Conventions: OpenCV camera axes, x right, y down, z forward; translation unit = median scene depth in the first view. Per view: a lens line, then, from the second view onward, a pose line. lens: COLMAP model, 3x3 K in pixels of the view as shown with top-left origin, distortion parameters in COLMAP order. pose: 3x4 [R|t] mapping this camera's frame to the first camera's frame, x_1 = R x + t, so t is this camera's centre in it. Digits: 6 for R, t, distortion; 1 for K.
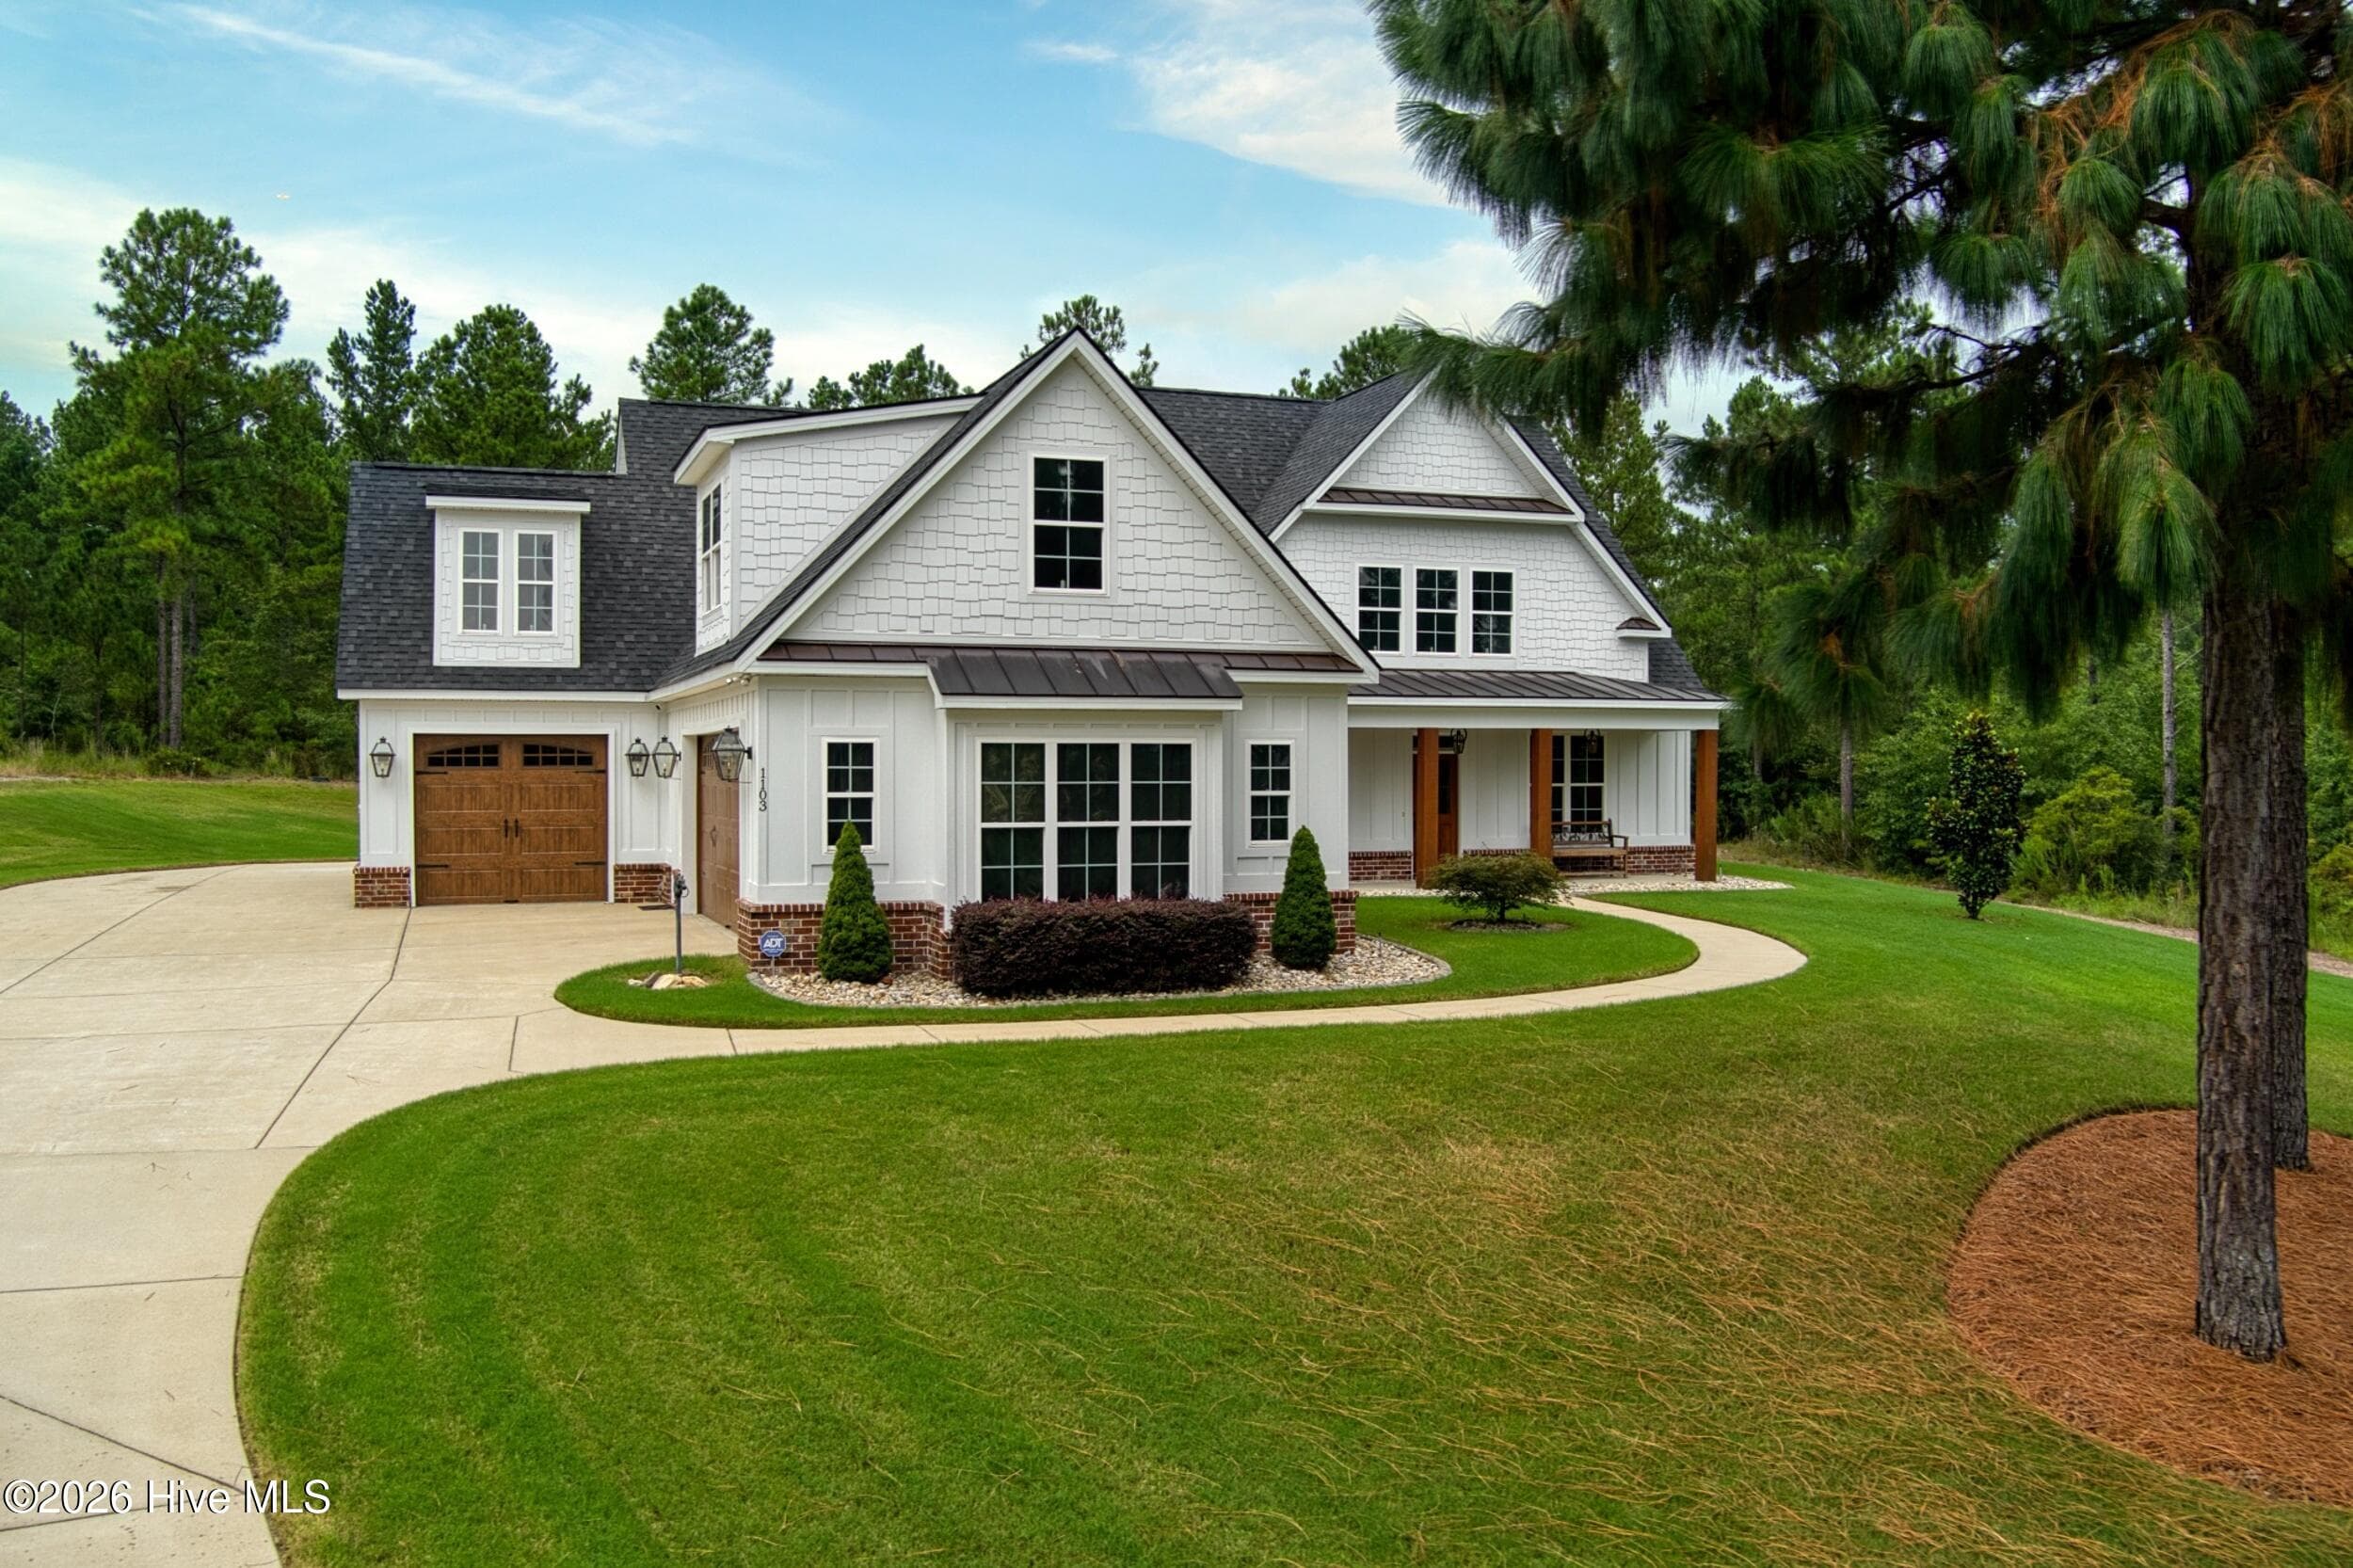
lens RADIAL K [[1910.6, 0, 1160.6], [0, 1910.6, 776.4], [0, 0, 1]] dist [-0.105504, -0.015960]
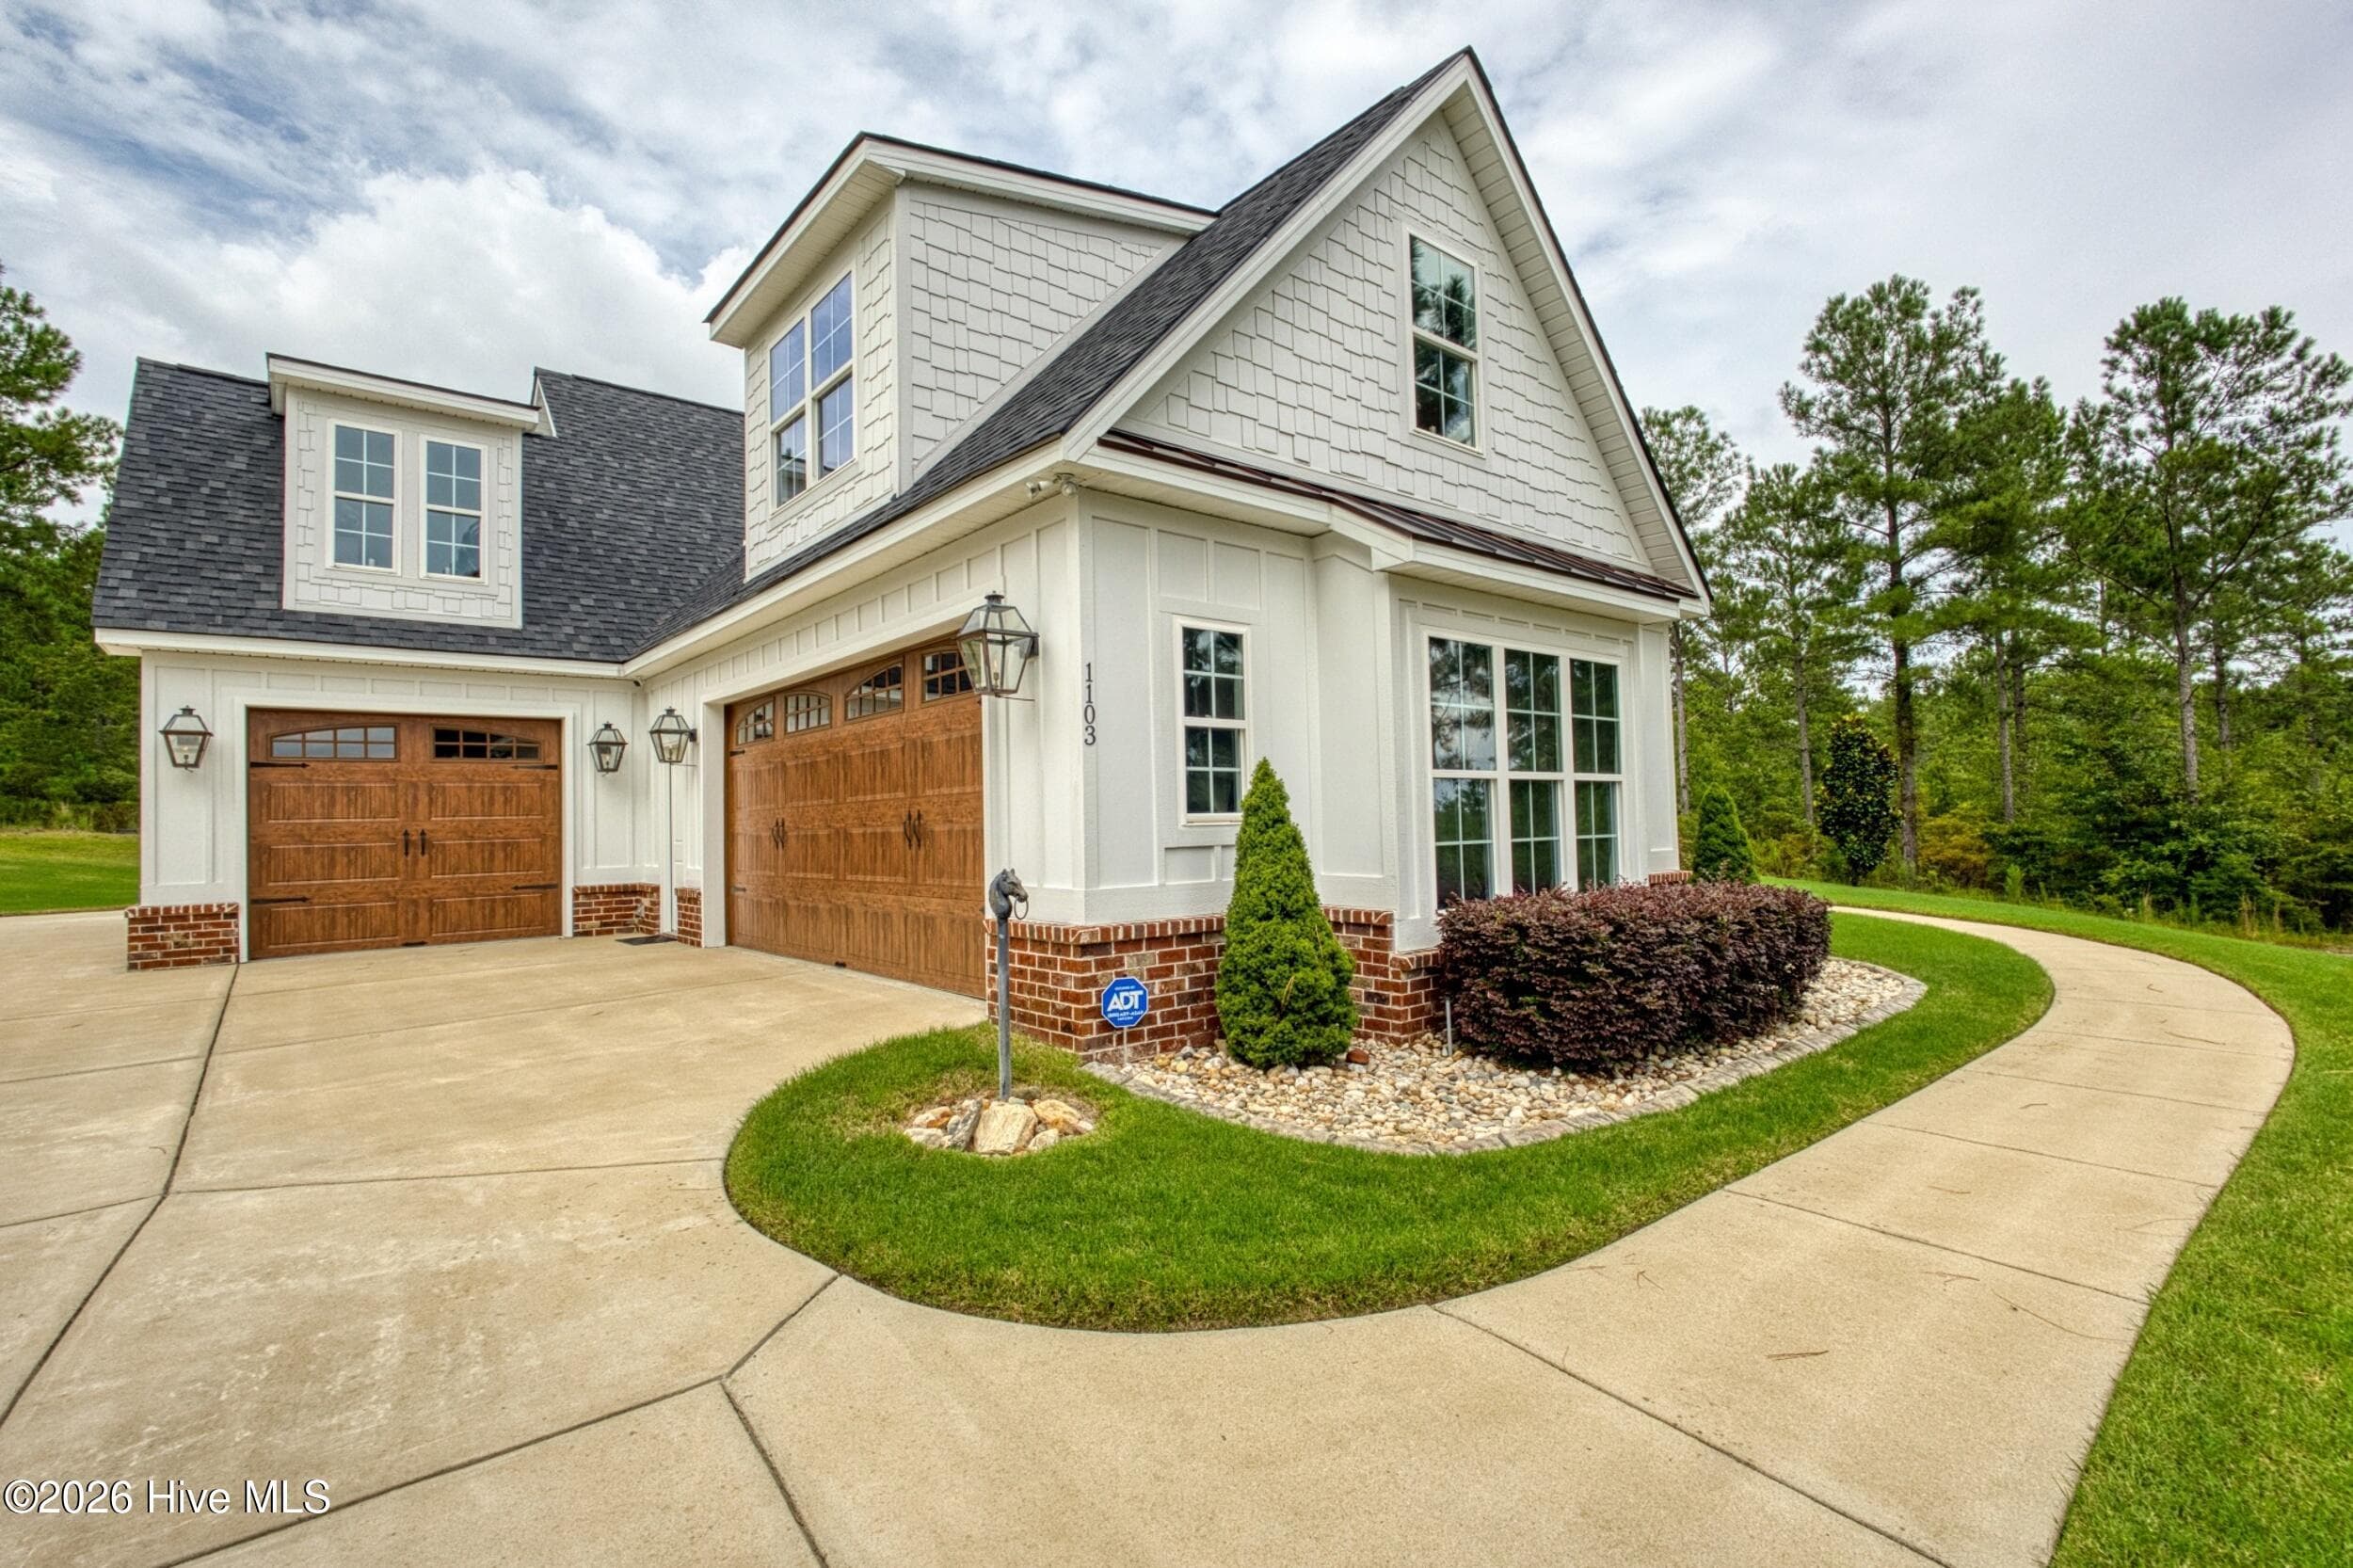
lens RADIAL K [[1083.3, 0, 1176.0], [0, 1083.3, 787.1], [0, 0, 1]] dist [-0.015912, 0.007094]
pose [[0.943729, -0.010509, 0.330552, -0.205882], [0.025211, 0.998873, -0.040221, 0.030499], [-0.329757, 0.046291, 0.942930, 0.515696]]
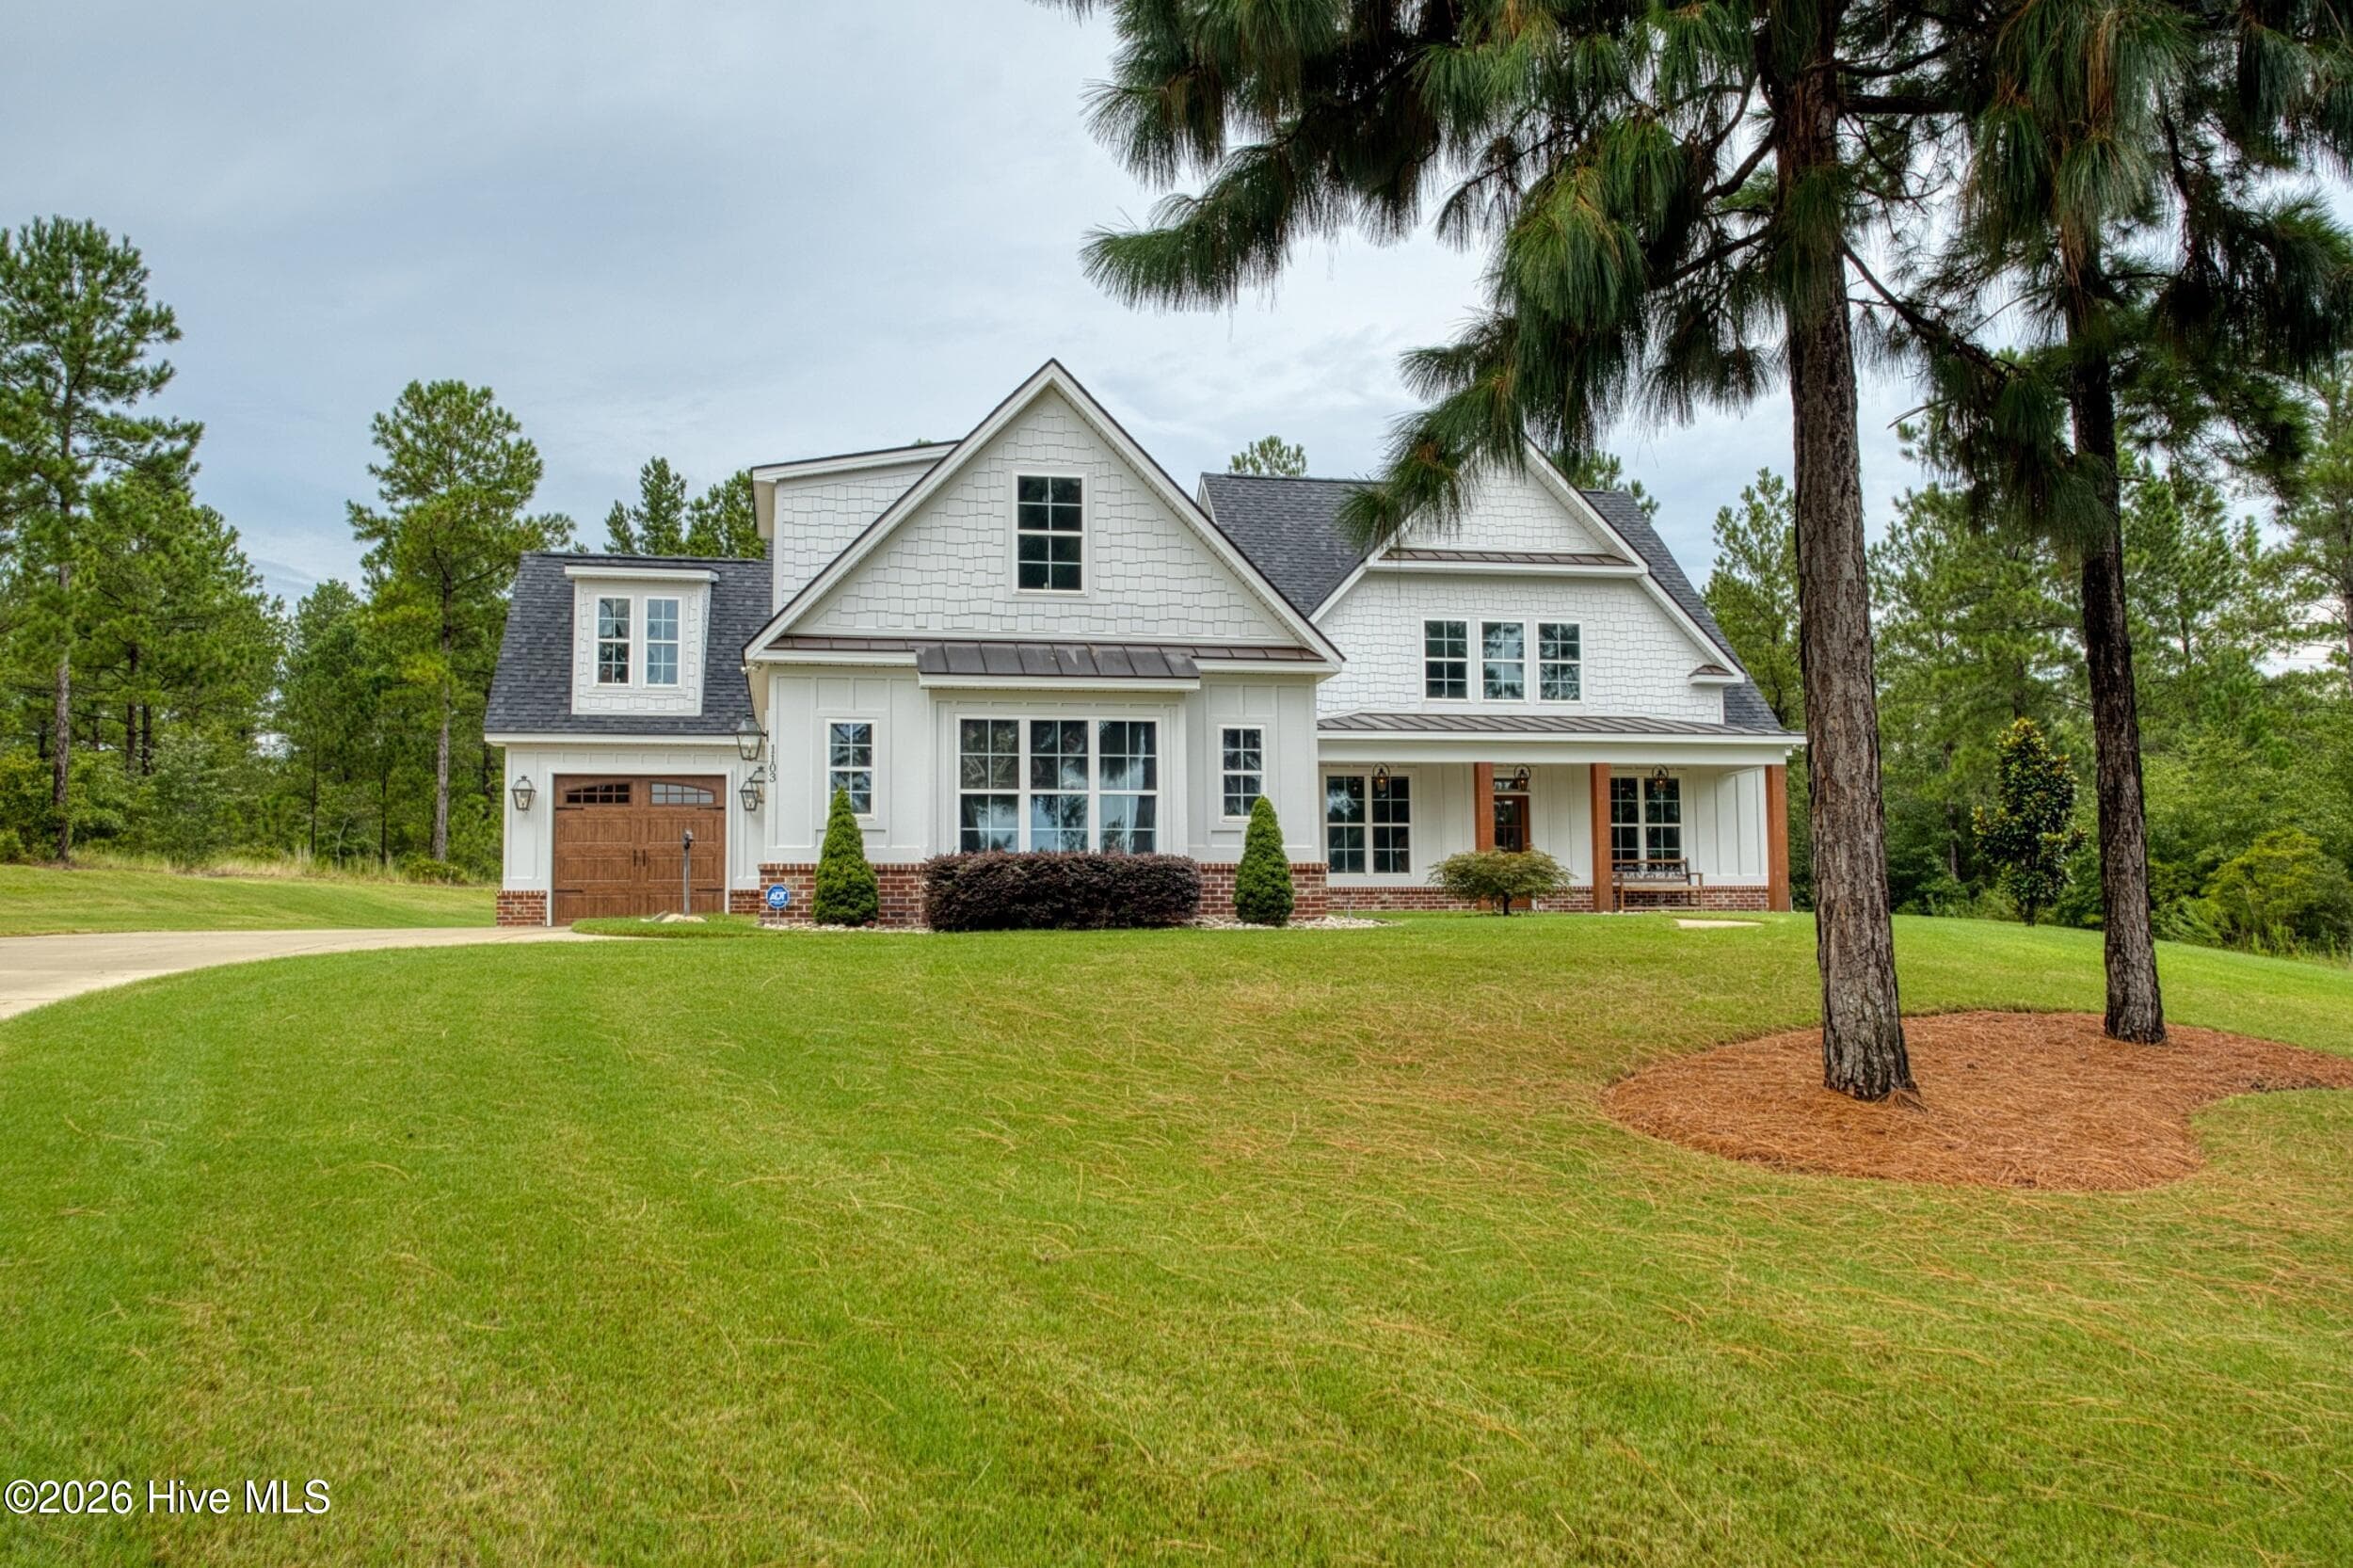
lens RADIAL K [[1842.1, 0, 1176.5], [0, 1842.1, 784.0], [0, 0, 1]] dist [-0.005217, 0.002392]
pose [[0.987528, -0.024729, -0.155491, 0.147173], [0.010035, 0.995466, -0.094587, 0.091700], [0.157125, 0.091847, 0.983298, -0.037540]]
